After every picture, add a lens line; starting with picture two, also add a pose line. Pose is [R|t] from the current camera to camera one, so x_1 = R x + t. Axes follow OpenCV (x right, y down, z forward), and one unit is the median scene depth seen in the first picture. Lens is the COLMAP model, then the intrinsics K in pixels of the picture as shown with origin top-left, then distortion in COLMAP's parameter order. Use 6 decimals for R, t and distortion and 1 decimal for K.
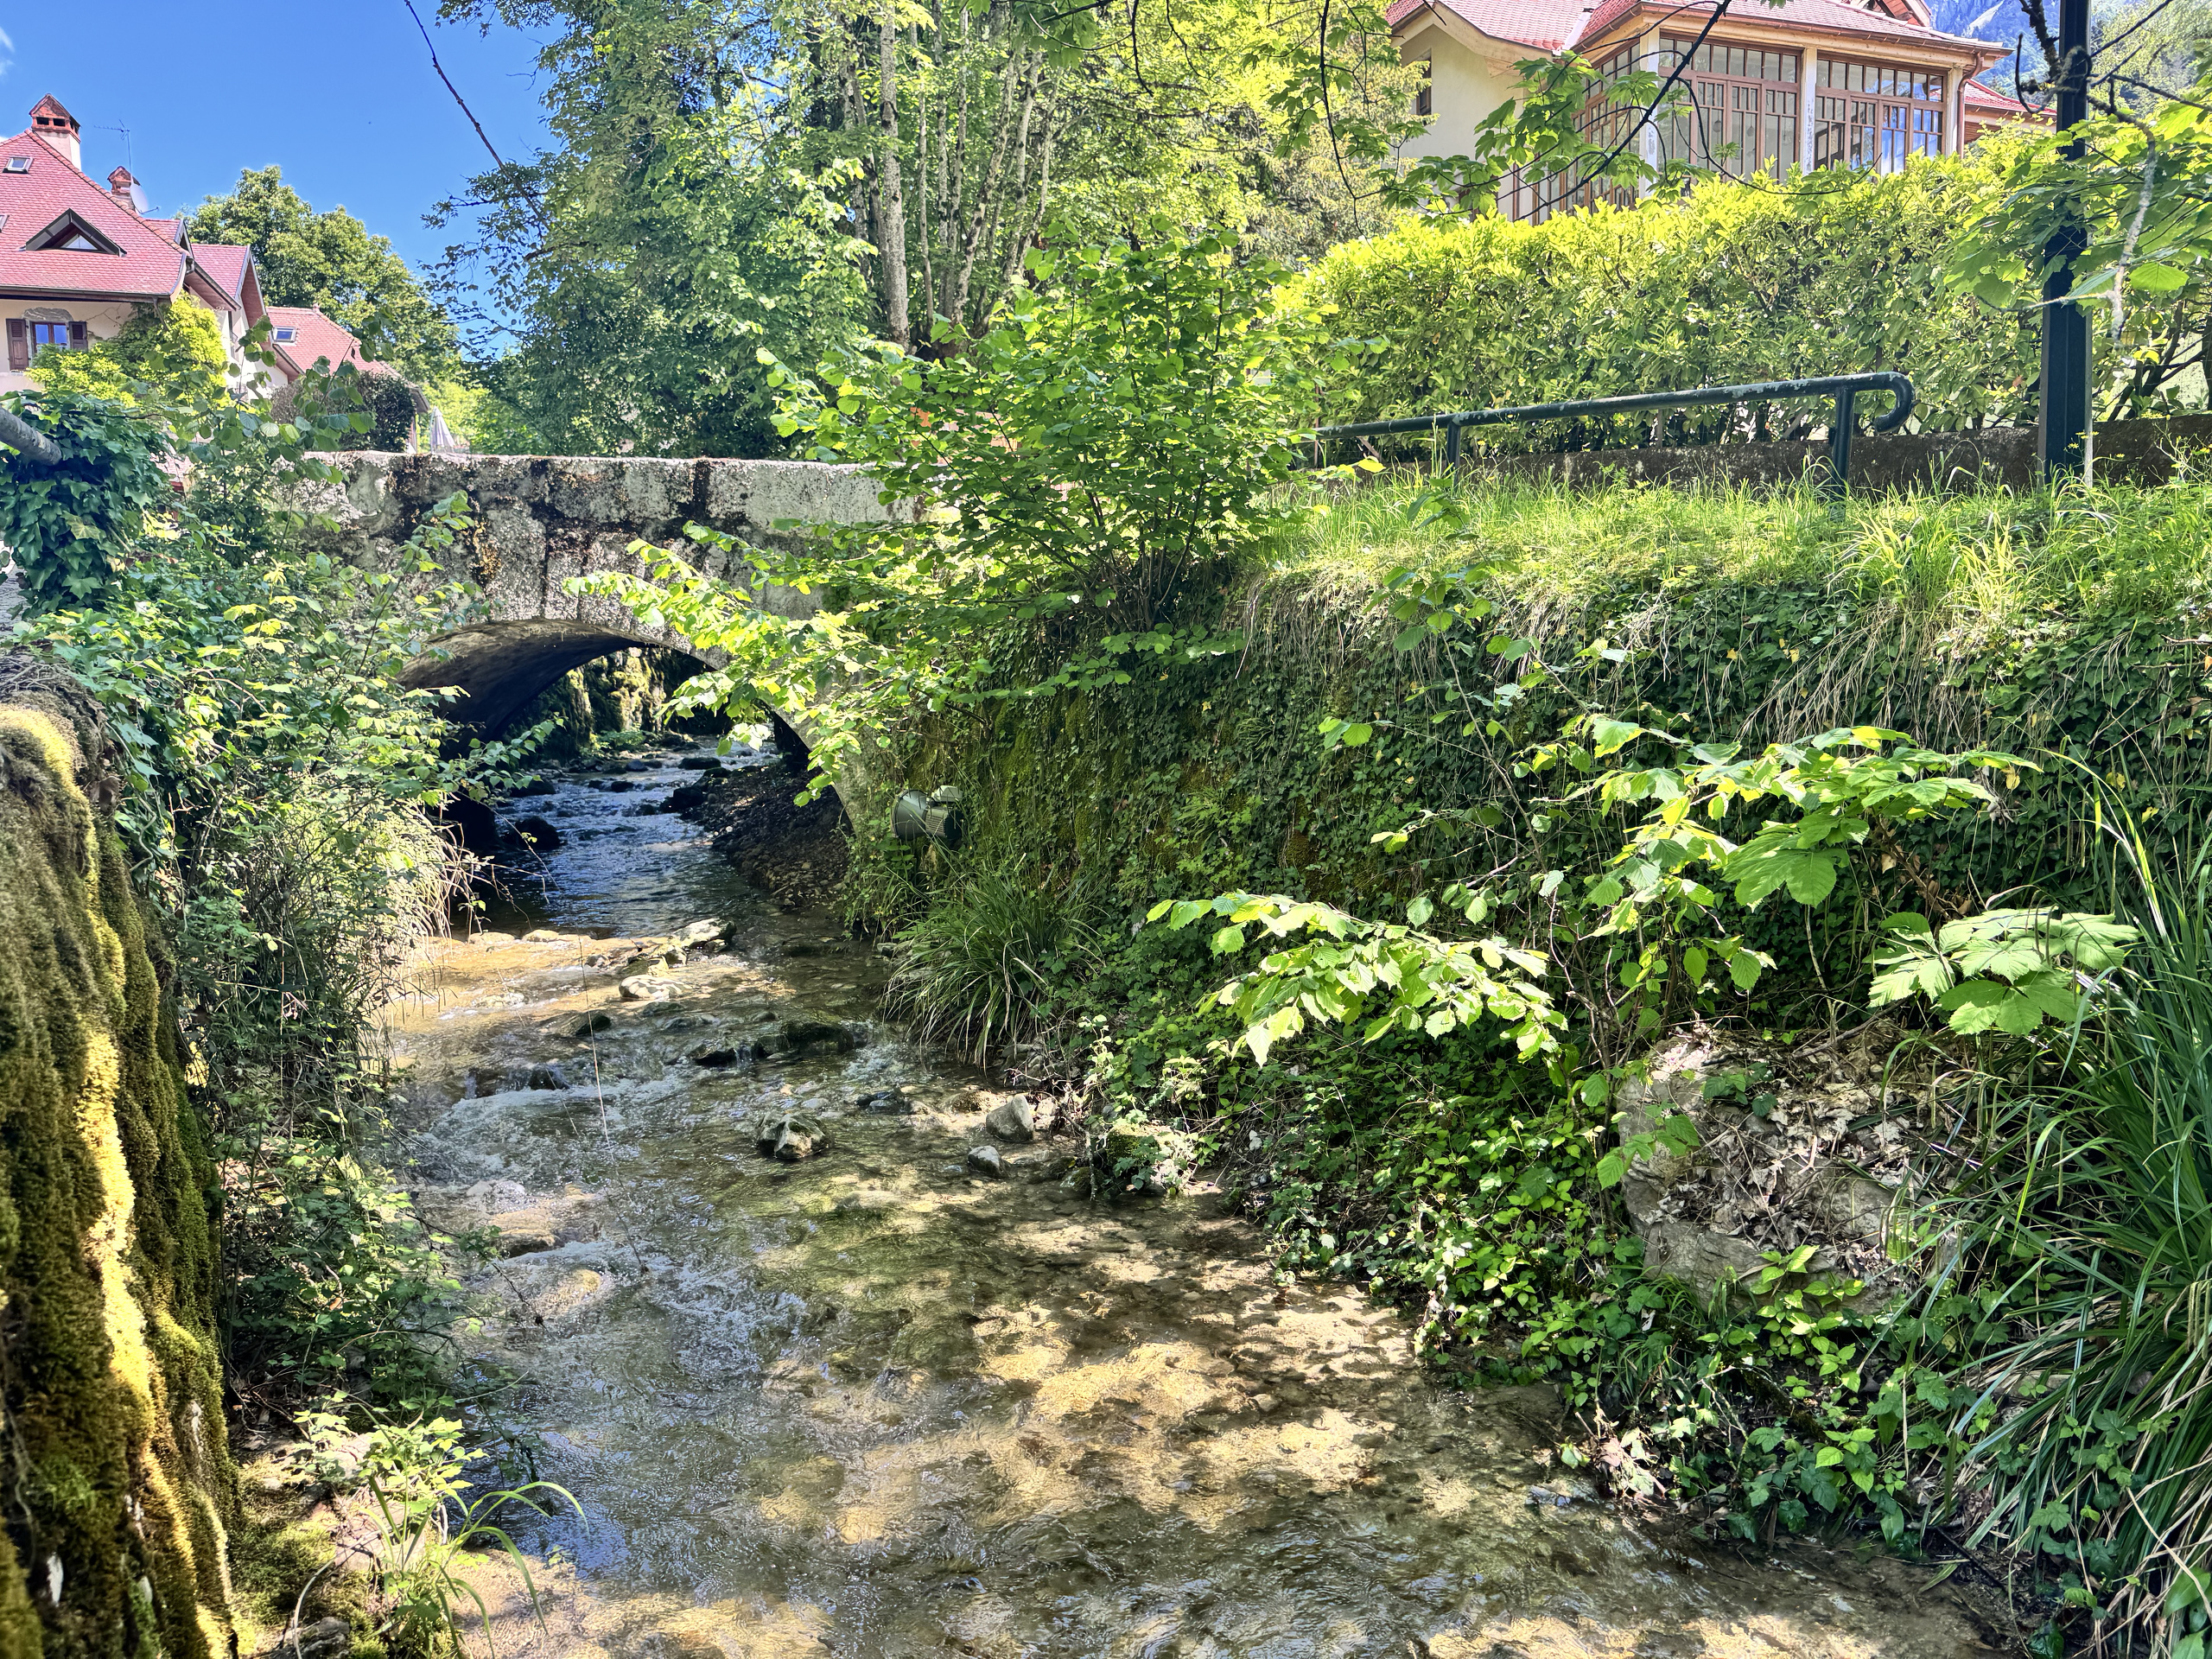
lens RADIAL K [[1508.3, 0, 1106.8], [0, 1508.3, 858.6], [0, 0, 1]] dist [0.003139, -0.000797]
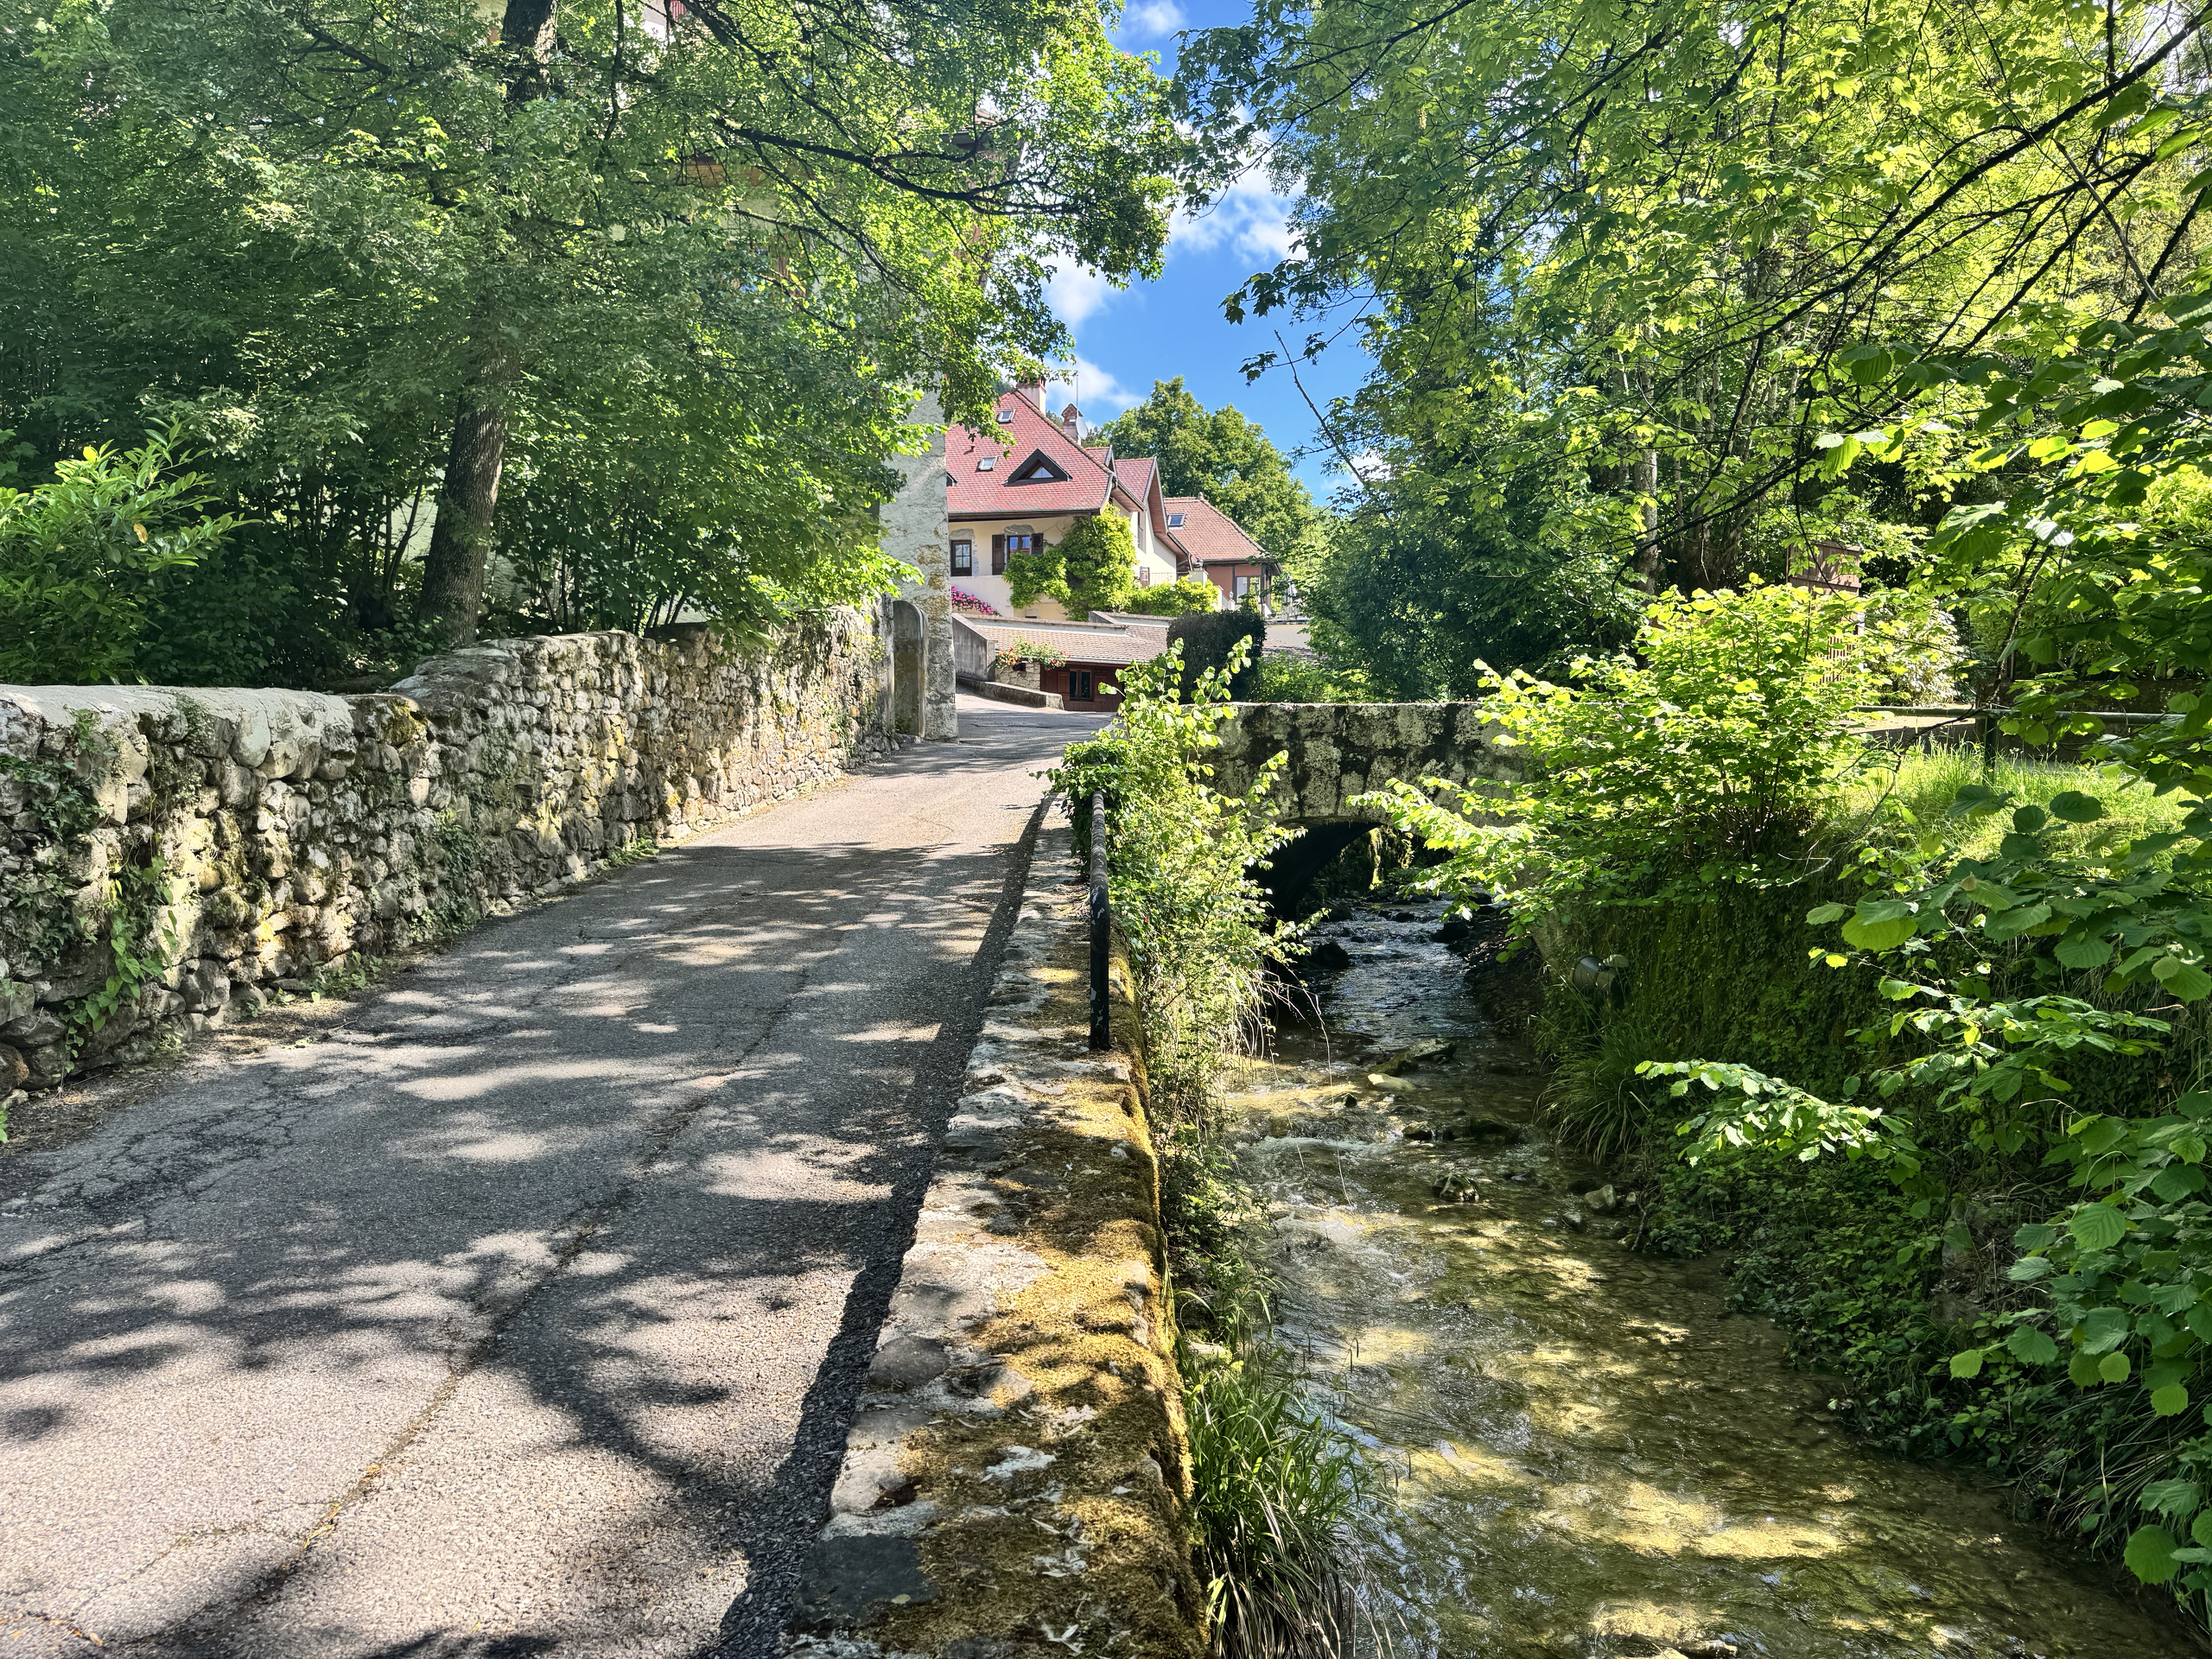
lens RADIAL K [[3117.5, 0, 1106.0], [0, 3117.5, 829.5], [0, 0, 1]] dist [0.026655, 0.052424]
pose [[0.884614, 0.056964, -0.462831, 0.641270], [-0.058582, 0.998223, 0.010890, -0.135152], [0.462629, 0.017480, 0.886379, -1.374575]]
